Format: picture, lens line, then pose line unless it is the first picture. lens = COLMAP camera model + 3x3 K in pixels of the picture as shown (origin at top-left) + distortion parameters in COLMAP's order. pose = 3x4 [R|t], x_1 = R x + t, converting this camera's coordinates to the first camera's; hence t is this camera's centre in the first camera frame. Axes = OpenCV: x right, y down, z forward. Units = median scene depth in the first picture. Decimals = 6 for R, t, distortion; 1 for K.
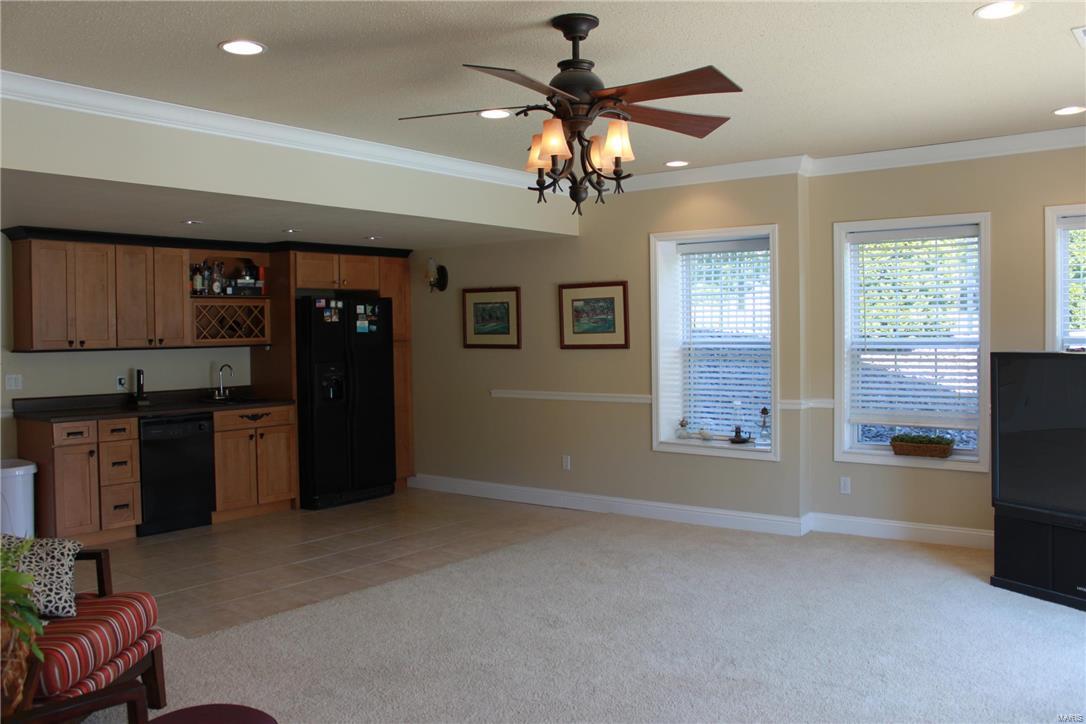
lens RADIAL K [[910.6, 0, 543.0], [0, 910.6, 362.0], [0, 0, 1]] dist [-0.170664, 0.161117]
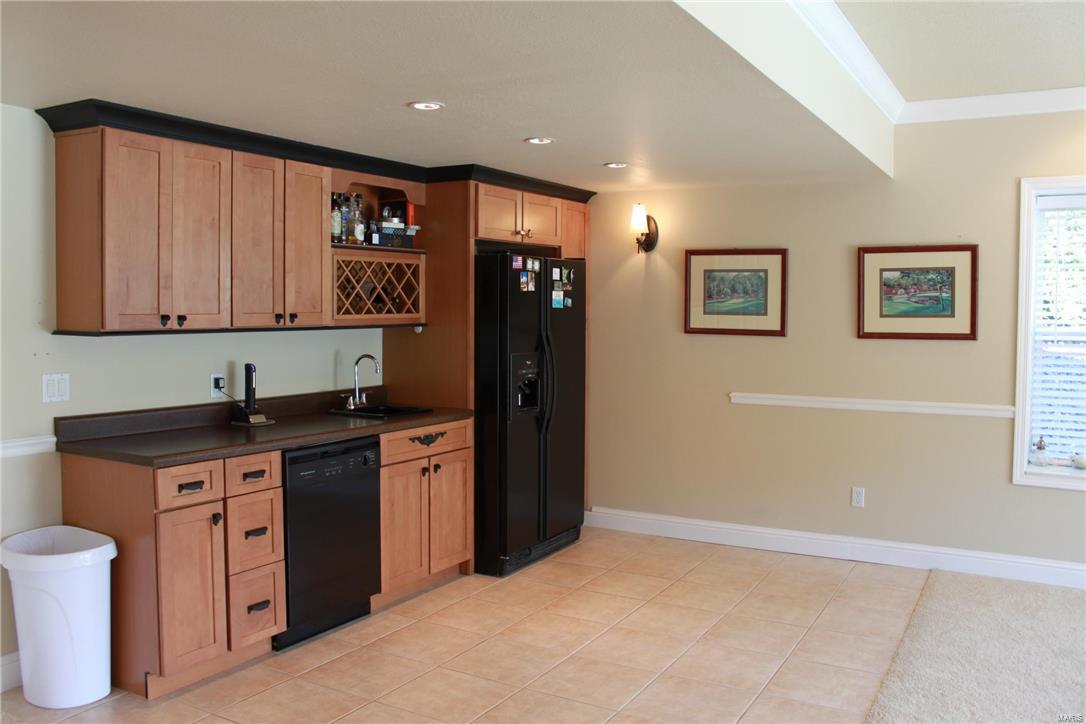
lens RADIAL K [[910.6, 0, 543.0], [0, 910.6, 362.0], [0, 0, 1]] dist [-0.170664, 0.161117]
pose [[0.990883, 0.009864, 0.134363, -0.326676], [-0.013346, 0.999597, 0.025036, -0.010200], [-0.134062, -0.026601, 0.990616, 0.354675]]
